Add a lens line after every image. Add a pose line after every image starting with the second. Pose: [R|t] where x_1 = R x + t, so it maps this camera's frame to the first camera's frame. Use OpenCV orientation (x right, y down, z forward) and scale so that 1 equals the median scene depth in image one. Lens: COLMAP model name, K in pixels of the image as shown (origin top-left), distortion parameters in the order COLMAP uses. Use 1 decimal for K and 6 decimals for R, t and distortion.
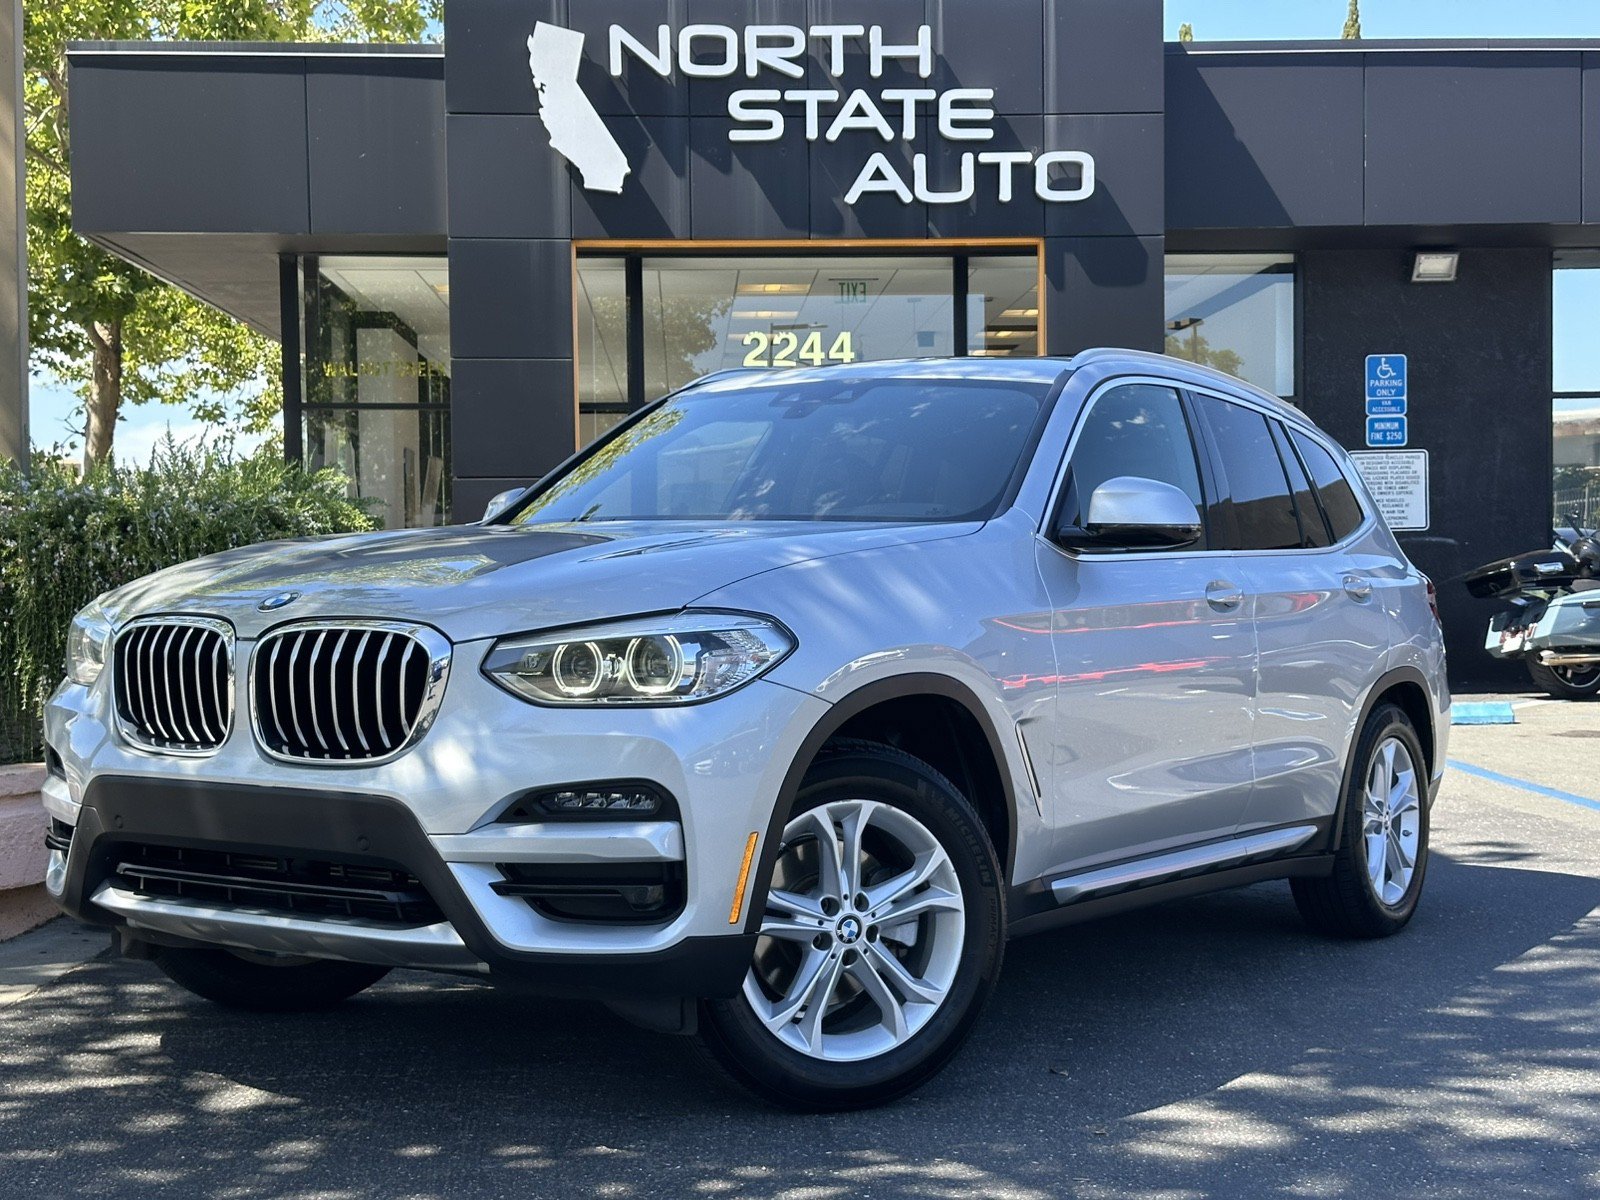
lens RADIAL K [[2249.5, 0, 800.0], [0, 2249.5, 600.0], [0, 0, 1]] dist [0.193661, -0.409898]
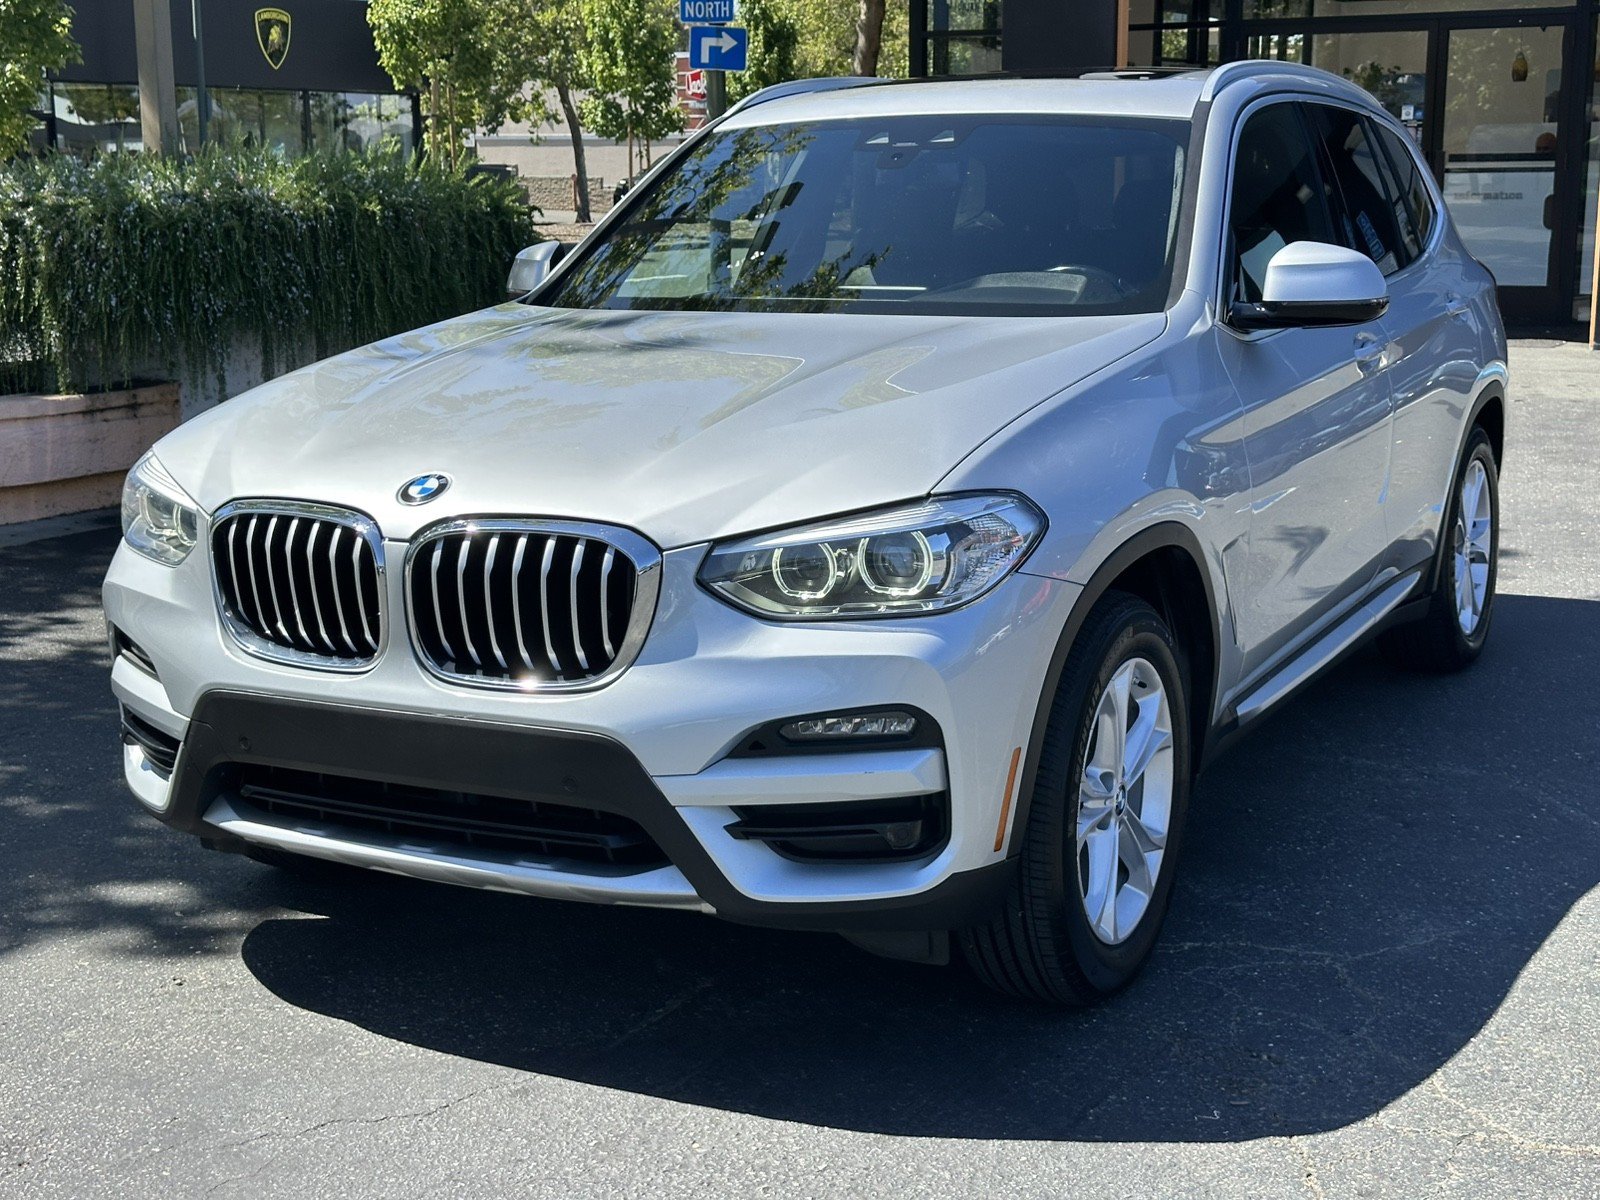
lens RADIAL K [[2249.5, 0, 800.0], [0, 2249.5, 600.0], [0, 0, 1]] dist [0.193661, -0.409898]
pose [[0.994146, -0.050745, 0.095383, -0.179827], [0.031311, 0.980269, 0.195174, -0.123070], [-0.103405, -0.191045, 0.976119, 0.164493]]
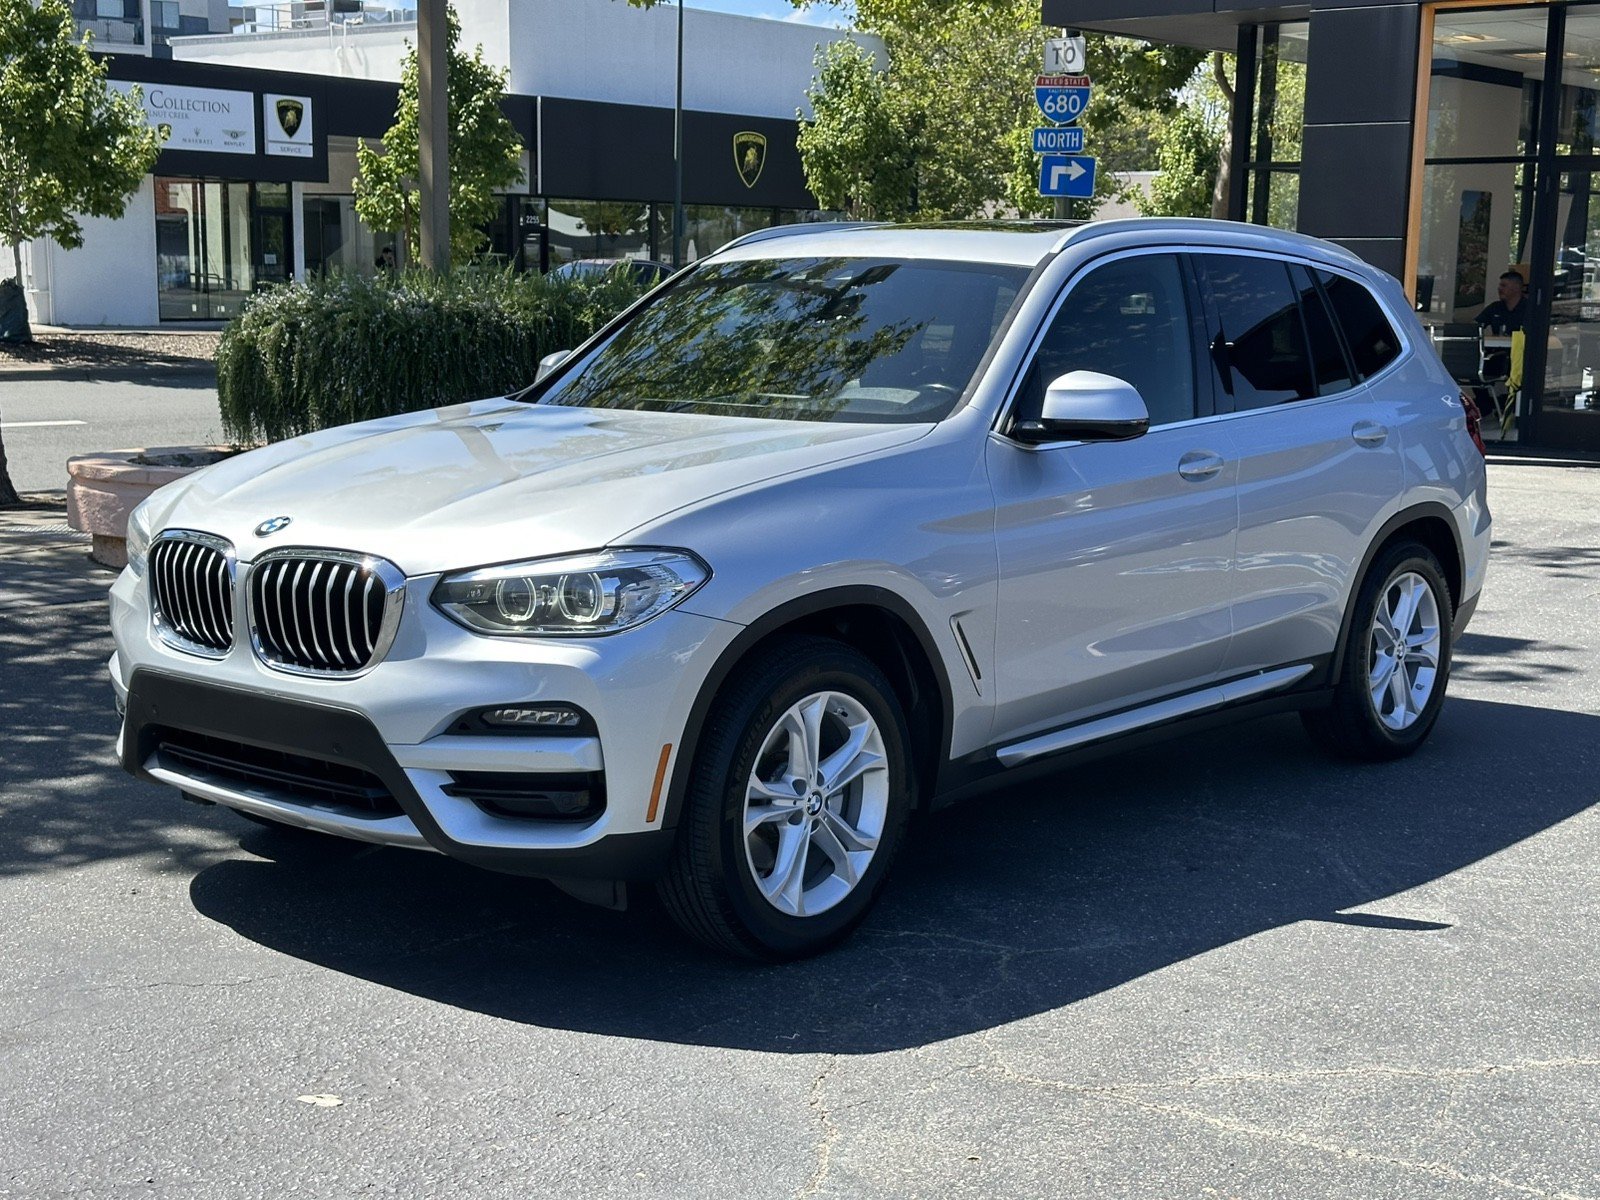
lens RADIAL K [[2249.5, 0, 800.0], [0, 2249.5, 600.0], [0, 0, 1]] dist [0.193661, -0.409898]
pose [[0.992806, 0.007734, -0.119482, 0.177413], [0.009557, 0.989608, 0.143474, -0.129135], [0.119350, -0.143584, 0.982415, -0.099842]]
